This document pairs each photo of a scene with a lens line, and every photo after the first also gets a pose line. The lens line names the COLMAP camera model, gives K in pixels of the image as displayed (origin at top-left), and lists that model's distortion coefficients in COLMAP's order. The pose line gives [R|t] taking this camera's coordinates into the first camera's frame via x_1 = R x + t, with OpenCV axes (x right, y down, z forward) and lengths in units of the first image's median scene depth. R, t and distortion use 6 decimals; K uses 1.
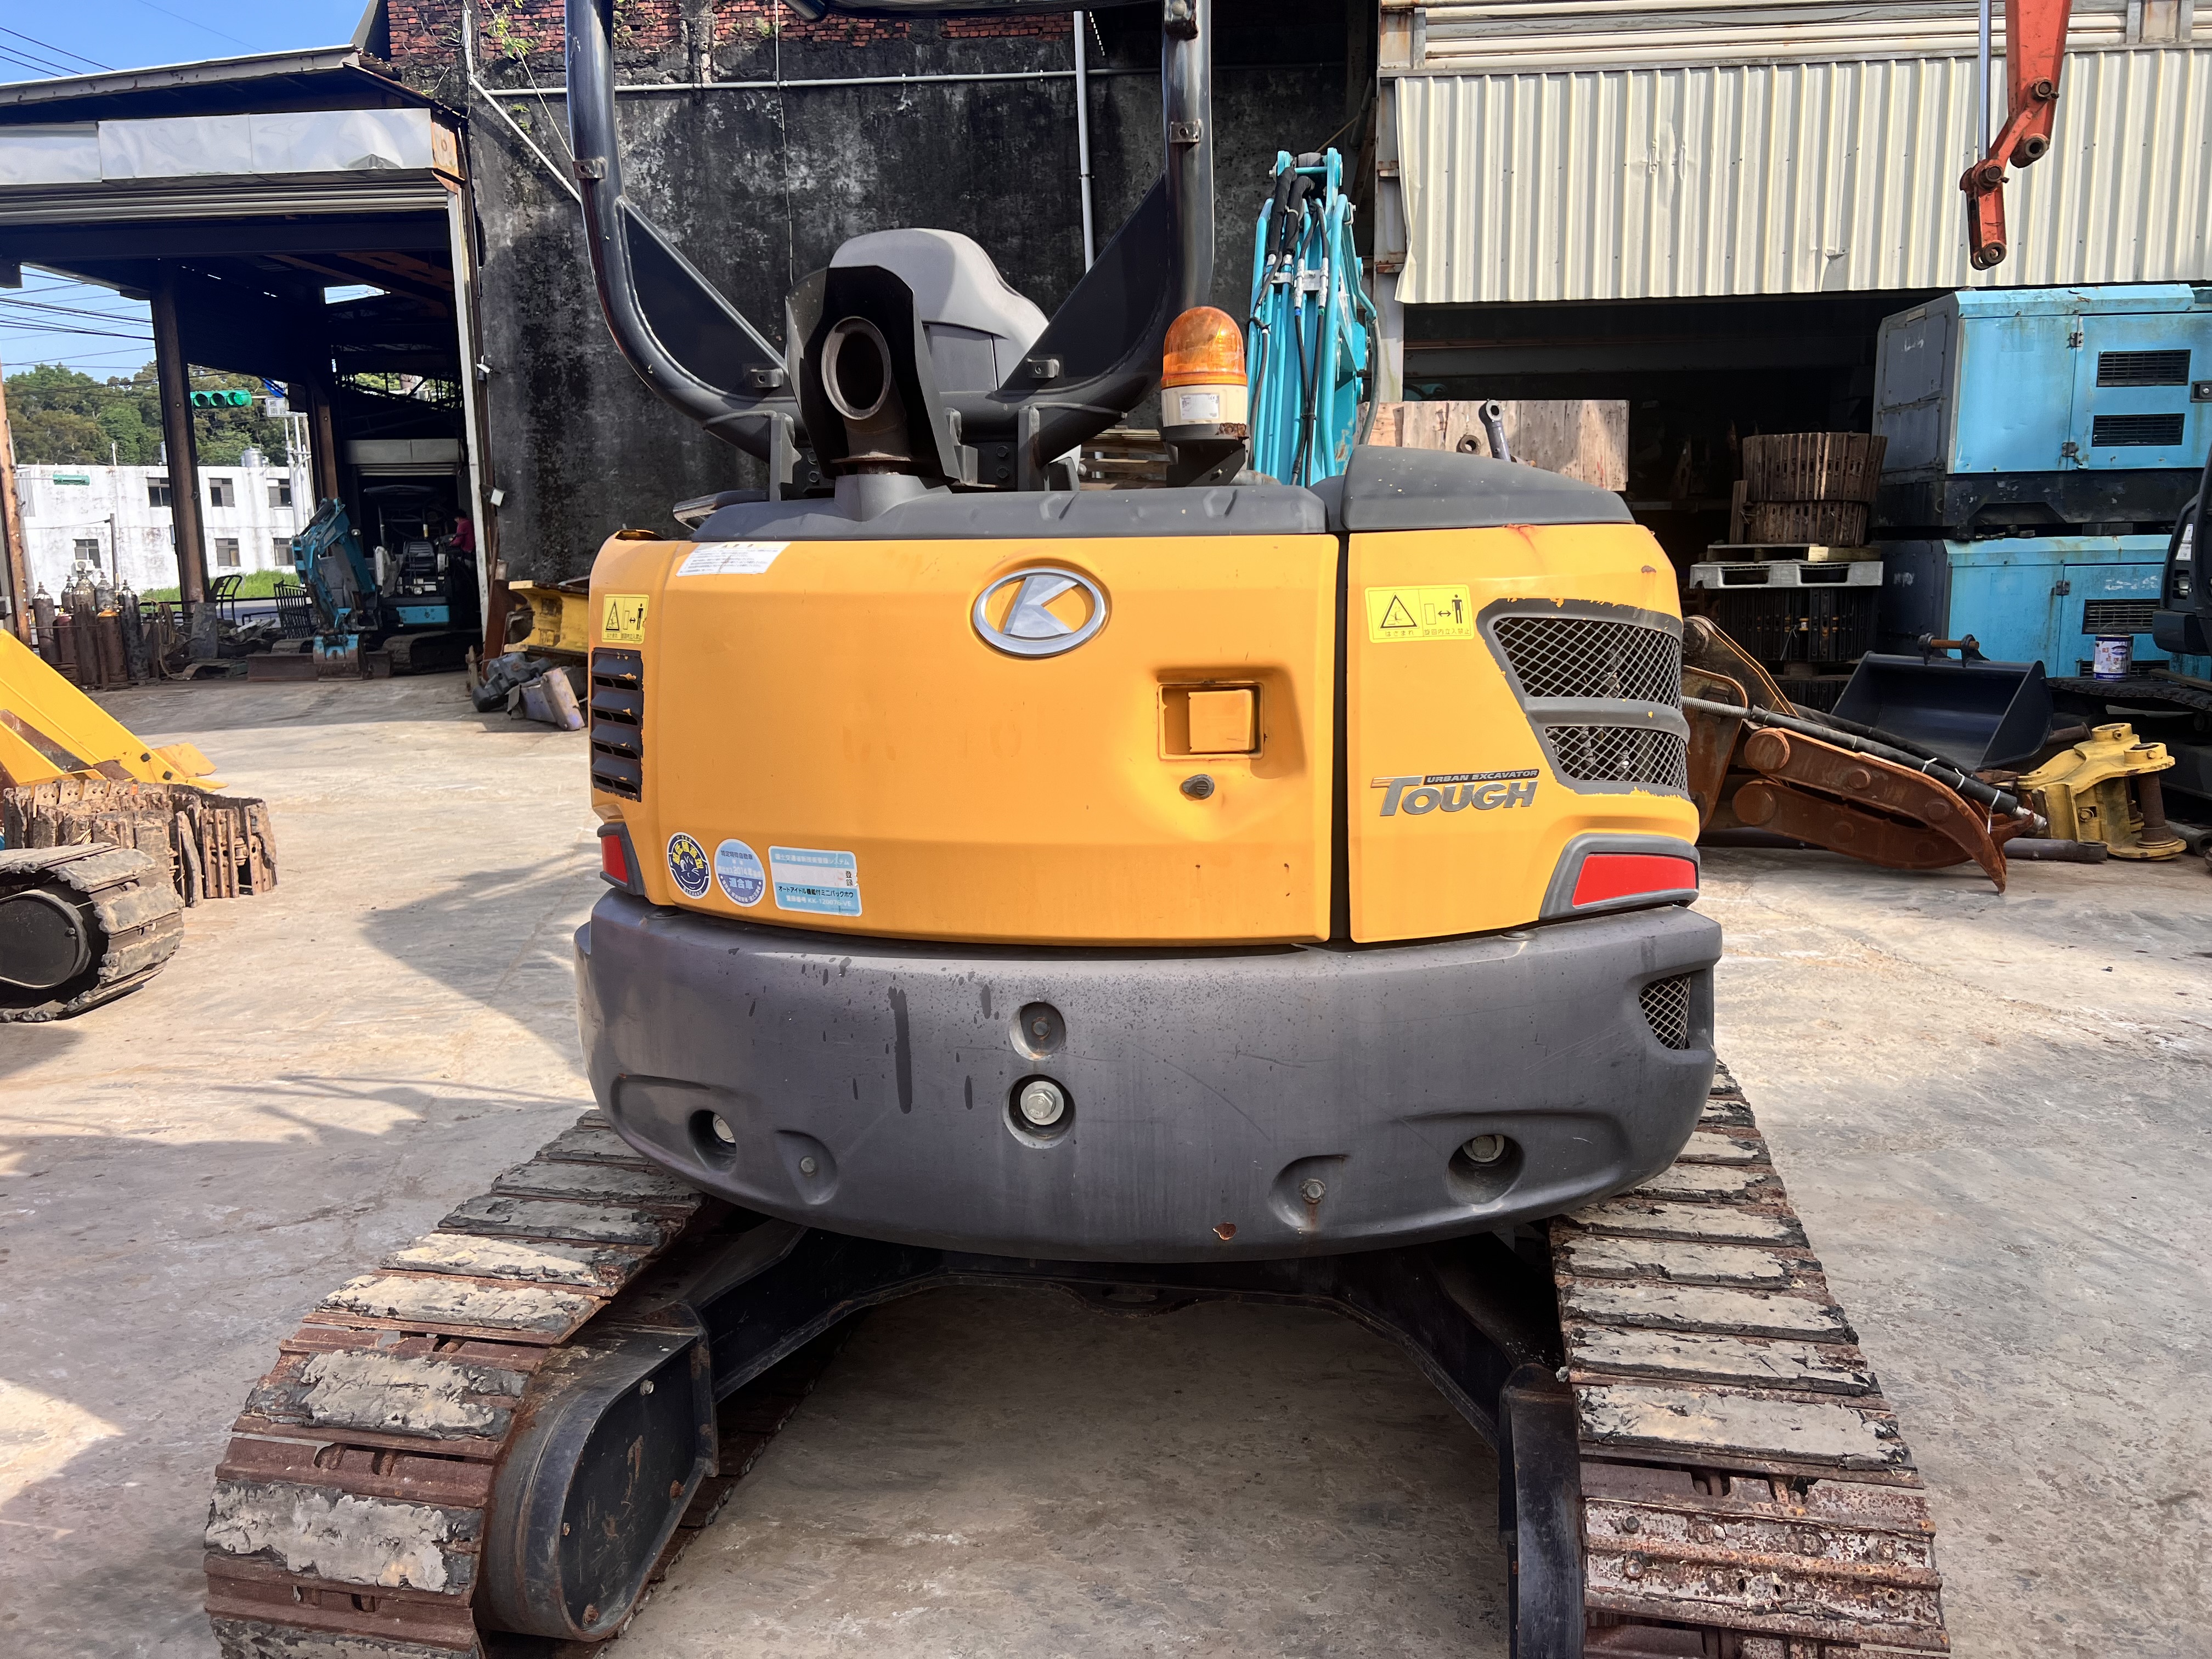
lens RADIAL K [[1657.3, 0, 1110.2], [0, 1657.3, 806.6], [0, 0, 1]] dist [0.069784, -0.080487]
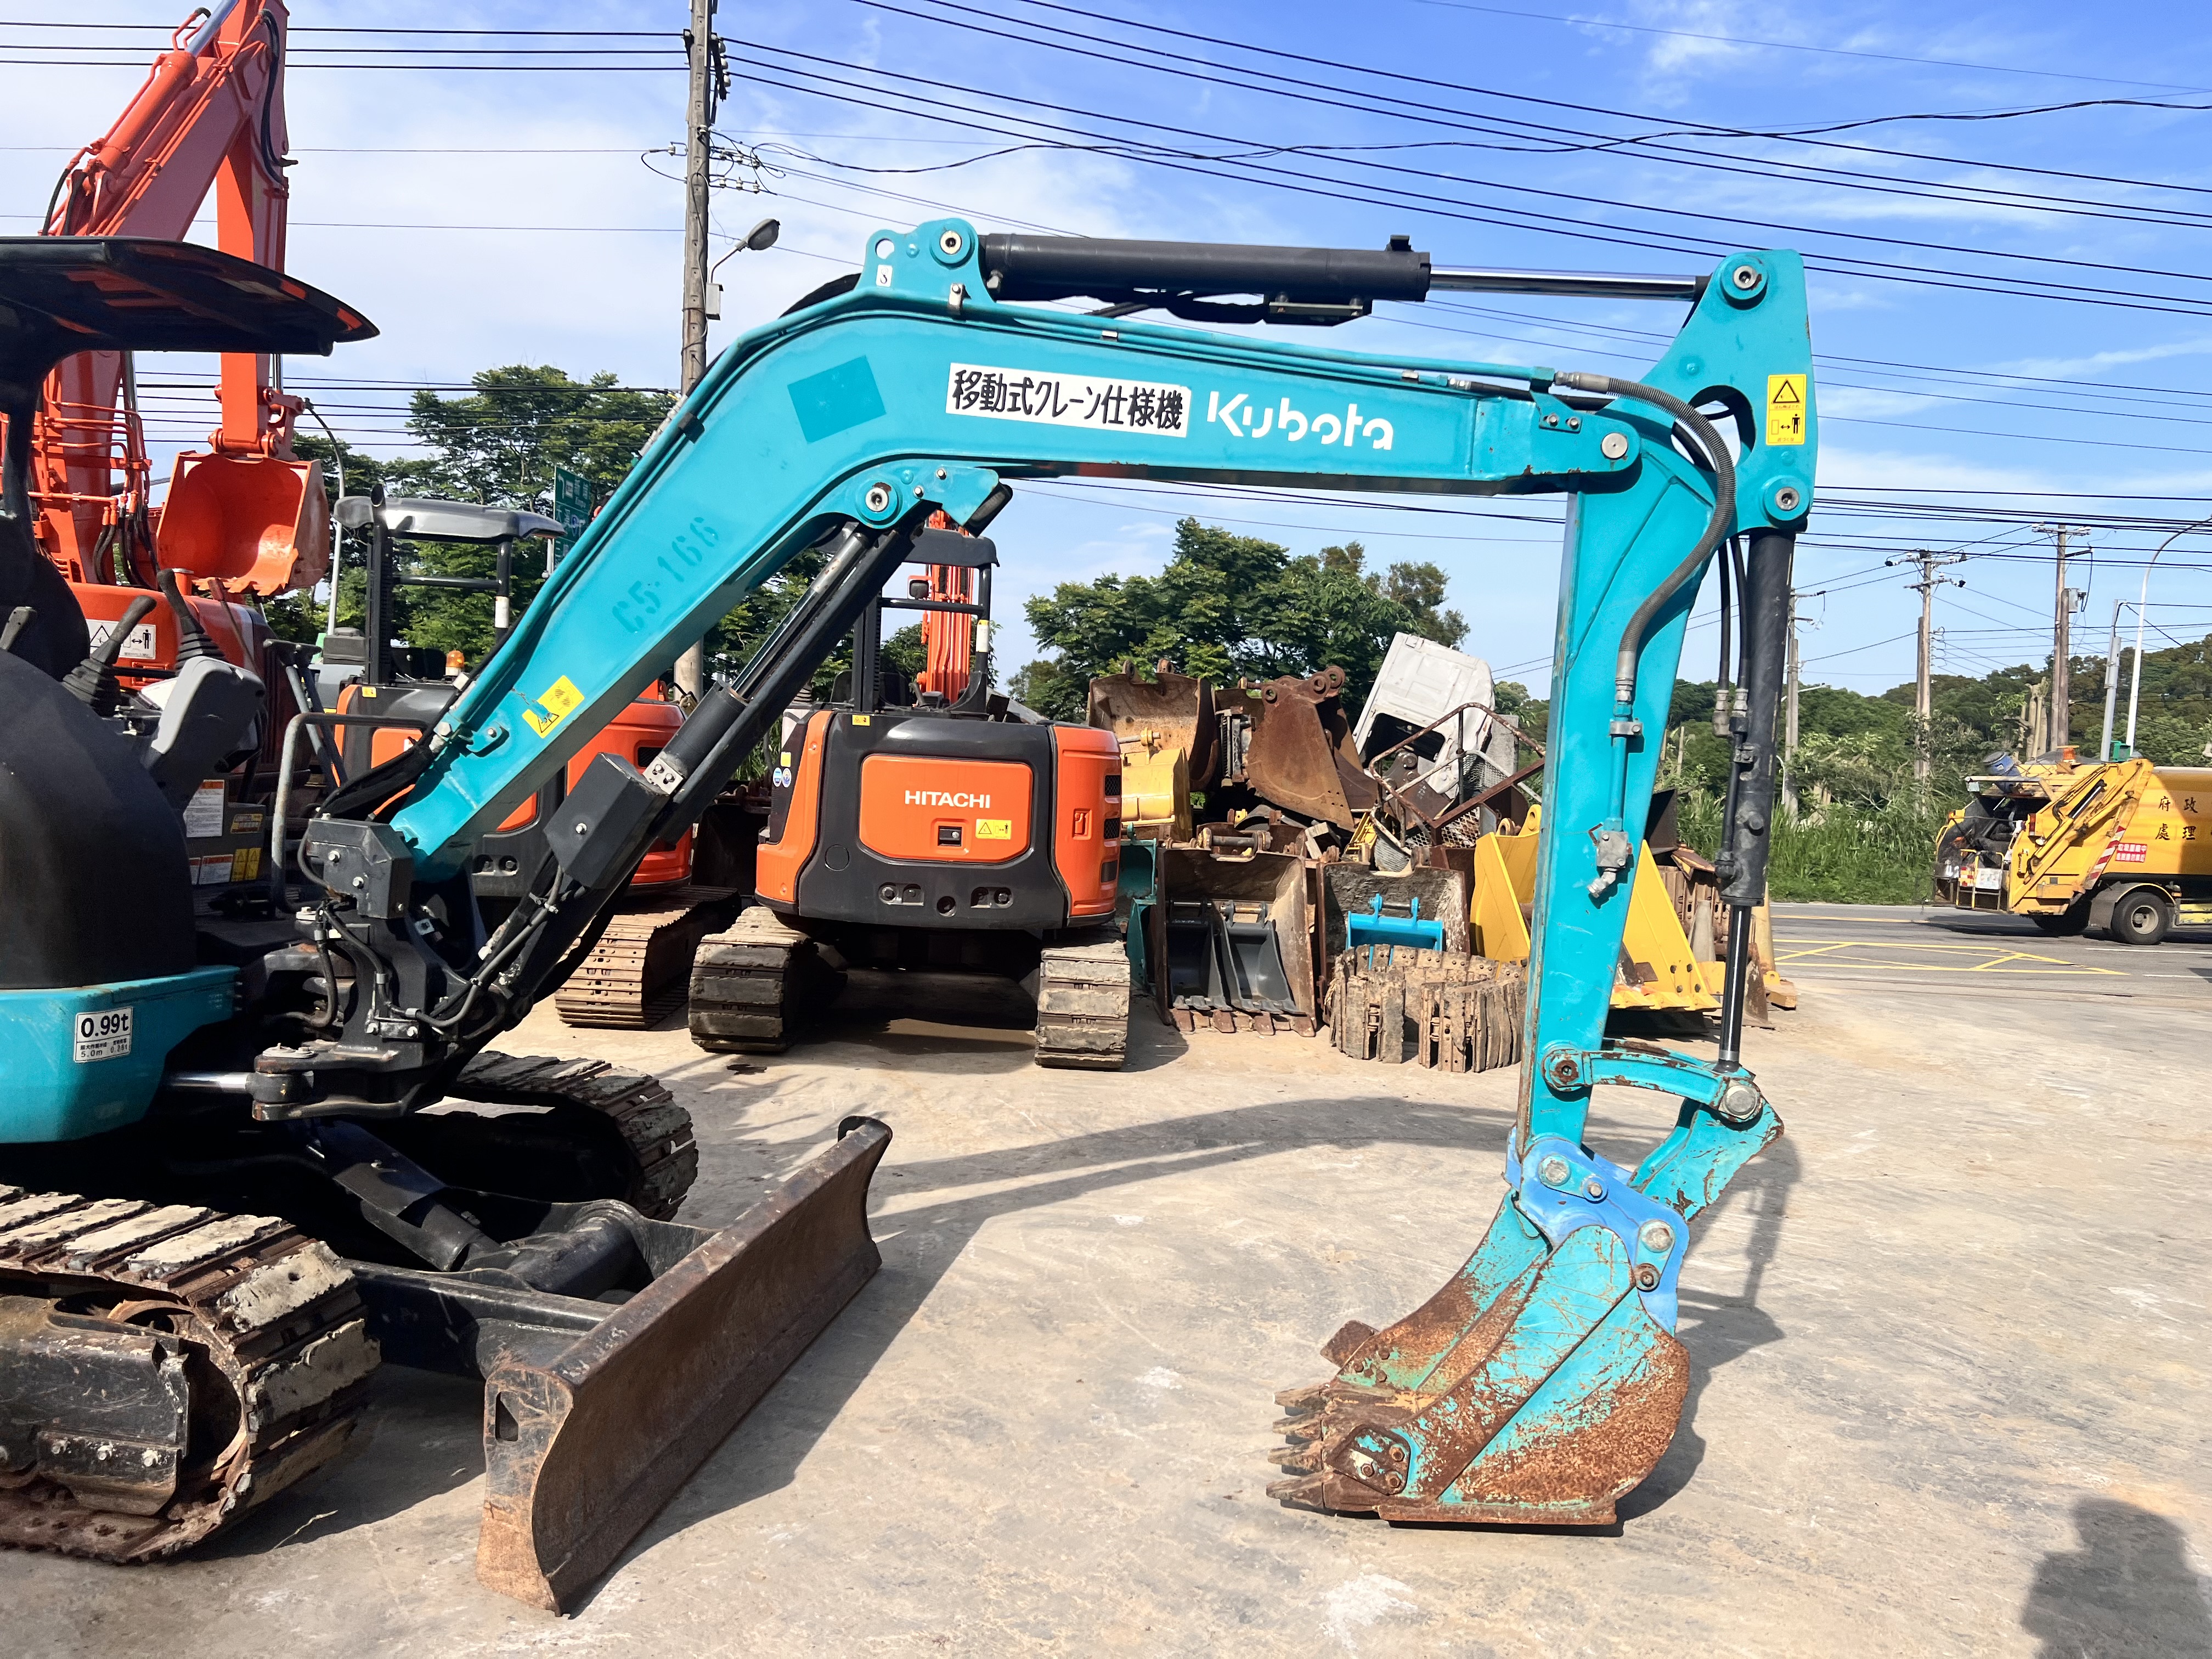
lens RADIAL K [[1651.0, 0, 1112.7], [0, 1651.0, 839.6], [0, 0, 1]] dist [0.088763, -0.107714]
pose [[0.056817, 0.076635, -0.995439, 0.822668], [-0.210114, 0.975637, 0.063118, -0.175606], [0.976025, 0.205569, 0.071535, 1.004686]]
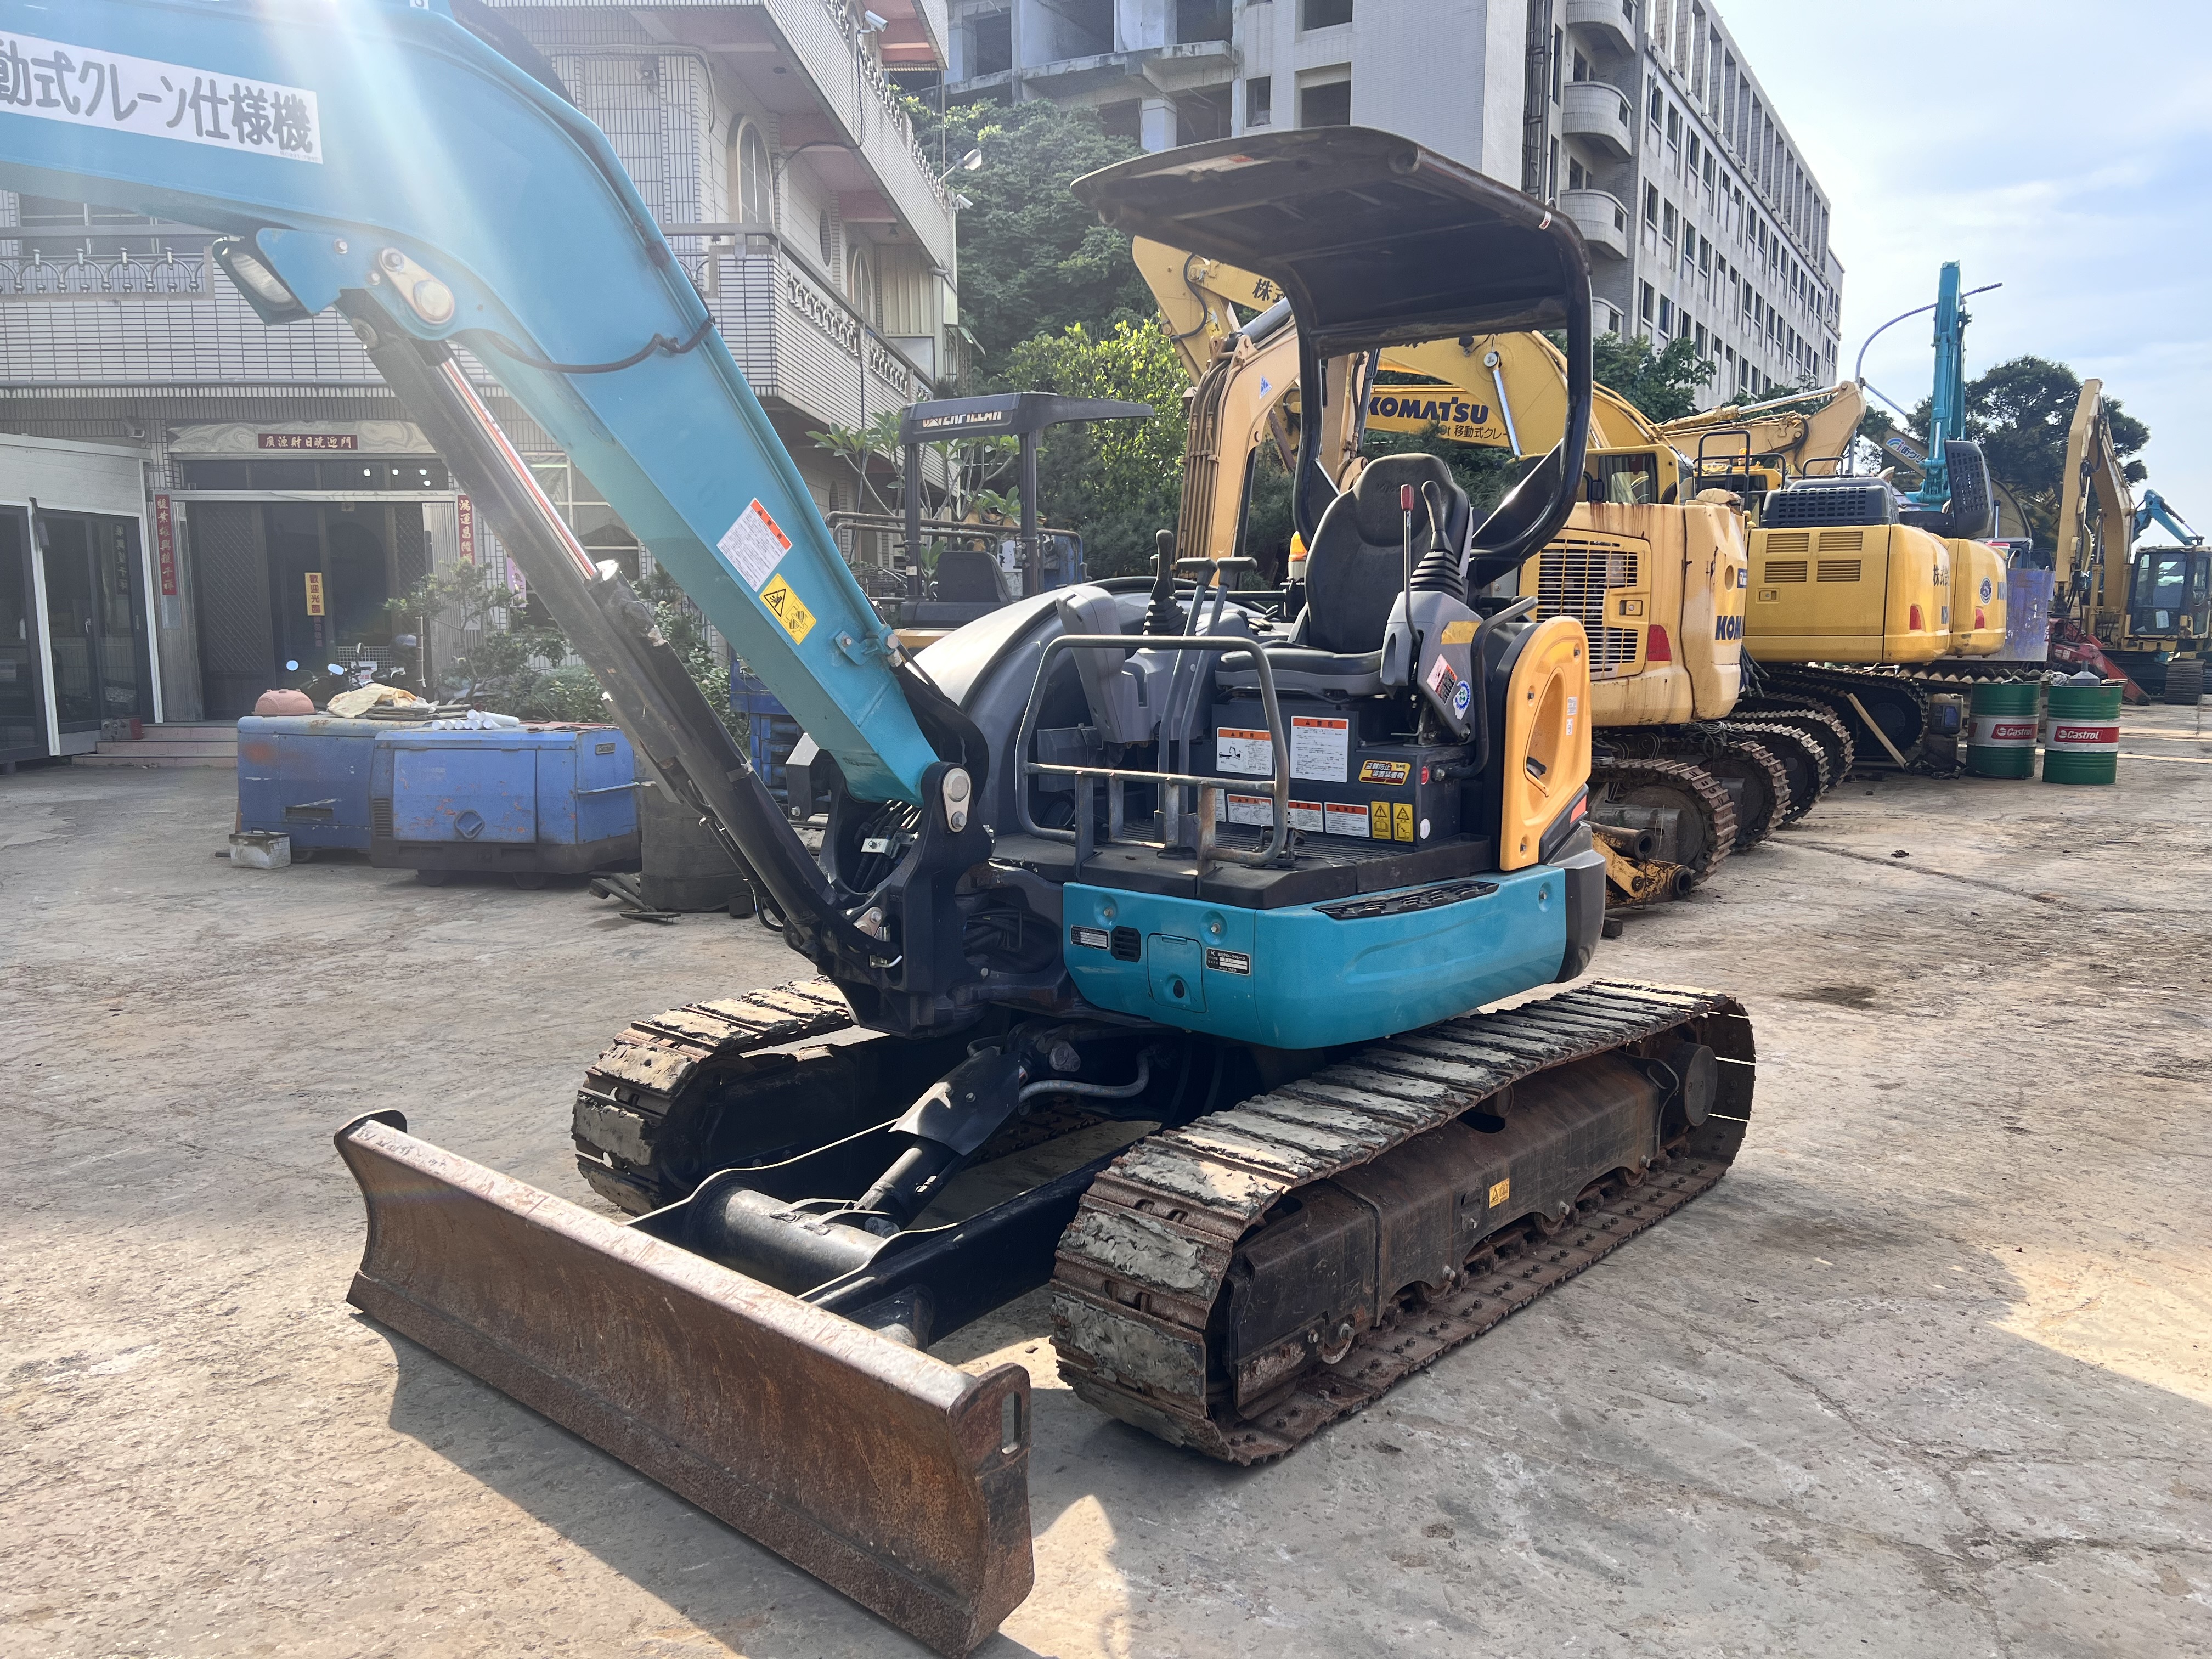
lens RADIAL K [[1656.7, 0, 1129.6], [0, 1656.7, 831.8], [0, 0, 1]] dist [0.077745, -0.086947]
pose [[-0.869740, -0.049686, 0.491003, -0.360570], [0.085558, 0.964673, 0.249171, -0.203057], [-0.486038, 0.258723, -0.834763, 1.308454]]
